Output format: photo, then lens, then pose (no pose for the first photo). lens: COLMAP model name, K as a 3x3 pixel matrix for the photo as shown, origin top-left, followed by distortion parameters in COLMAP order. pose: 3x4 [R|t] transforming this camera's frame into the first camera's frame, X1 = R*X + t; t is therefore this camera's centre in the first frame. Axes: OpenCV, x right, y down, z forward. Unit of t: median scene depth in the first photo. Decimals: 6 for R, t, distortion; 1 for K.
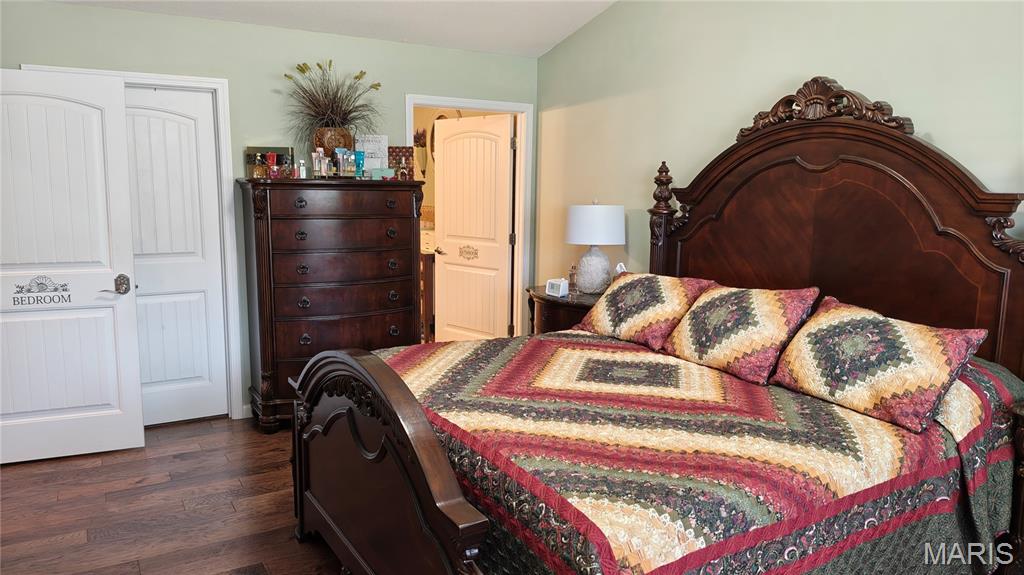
lens RADIAL K [[700.9, 0, 488.0], [0, 700.9, 295.7], [0, 0, 1]] dist [0.046907, -0.072399]
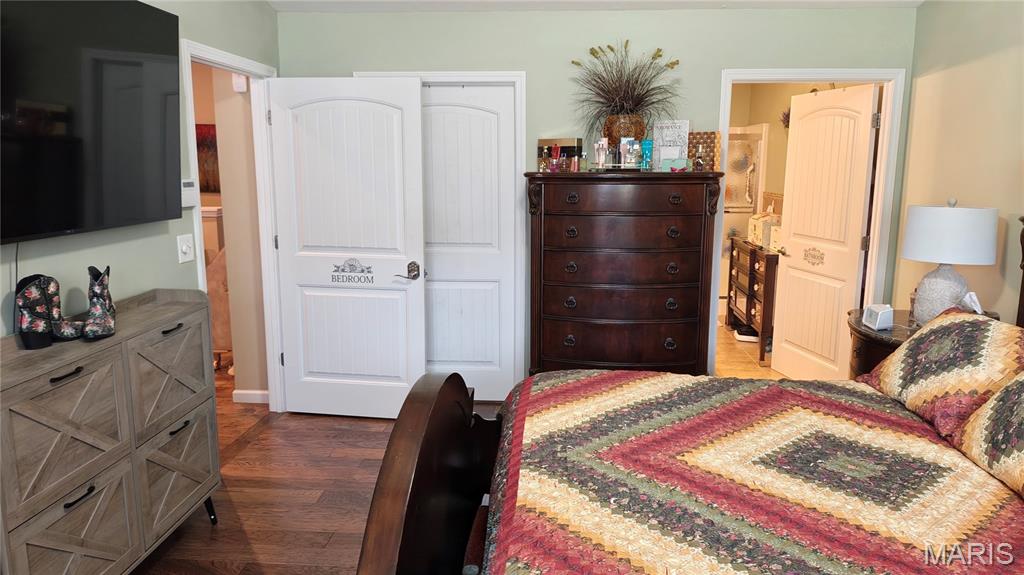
lens RADIAL K [[700.9, 0, 529.4], [0, 700.9, 291.1], [0, 0, 1]] dist [0.046907, -0.072399]
pose [[0.831998, 0.093011, -0.546927, 0.251822], [-0.080710, 0.995650, 0.046543, -0.054977], [0.548877, 0.005419, 0.835886, 0.215853]]
